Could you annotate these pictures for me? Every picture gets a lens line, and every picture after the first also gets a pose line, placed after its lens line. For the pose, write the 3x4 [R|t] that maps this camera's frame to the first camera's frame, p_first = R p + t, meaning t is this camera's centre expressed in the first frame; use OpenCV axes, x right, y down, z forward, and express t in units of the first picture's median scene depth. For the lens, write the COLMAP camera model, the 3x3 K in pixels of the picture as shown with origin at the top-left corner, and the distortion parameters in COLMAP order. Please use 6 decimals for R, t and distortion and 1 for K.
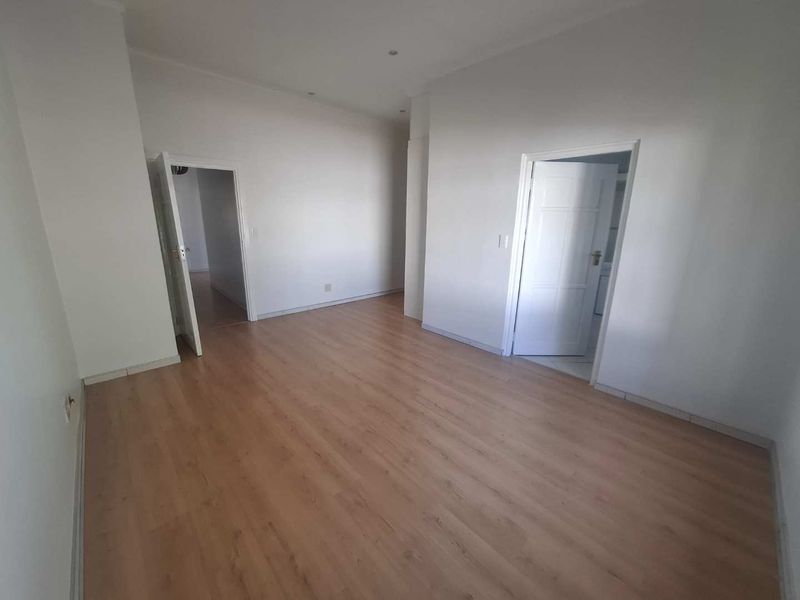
lens RADIAL K [[323.5, 0, 400.0], [0, 323.5, 300.0], [0, 0, 1]] dist [0.017929, -0.000039]
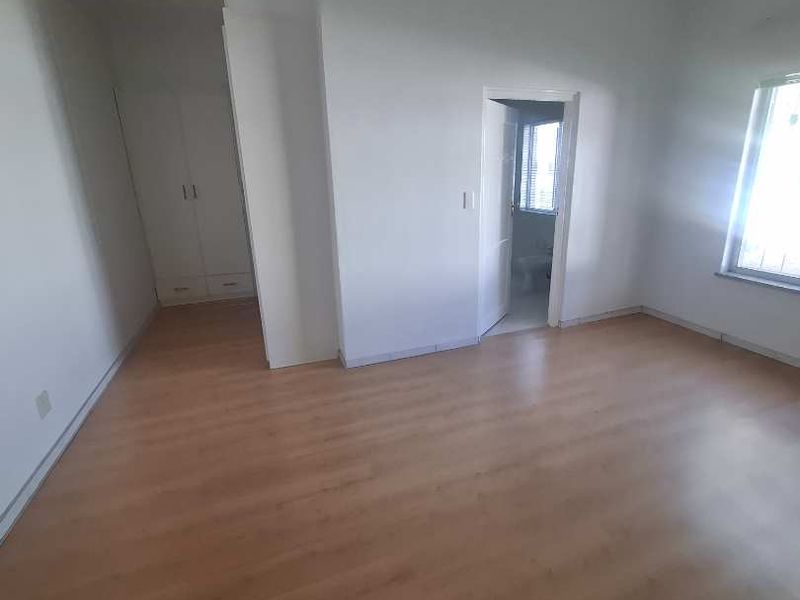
lens RADIAL K [[429.6, 0, 400.0], [0, 429.6, 300.0], [0, 0, 1]] dist [-0.001174, -0.000025]
pose [[0.376064, -0.295842, 0.878097, -0.664464], [0.267405, 0.941991, 0.202847, -0.196371], [-0.887170, 0.158524, 0.433358, 0.701939]]
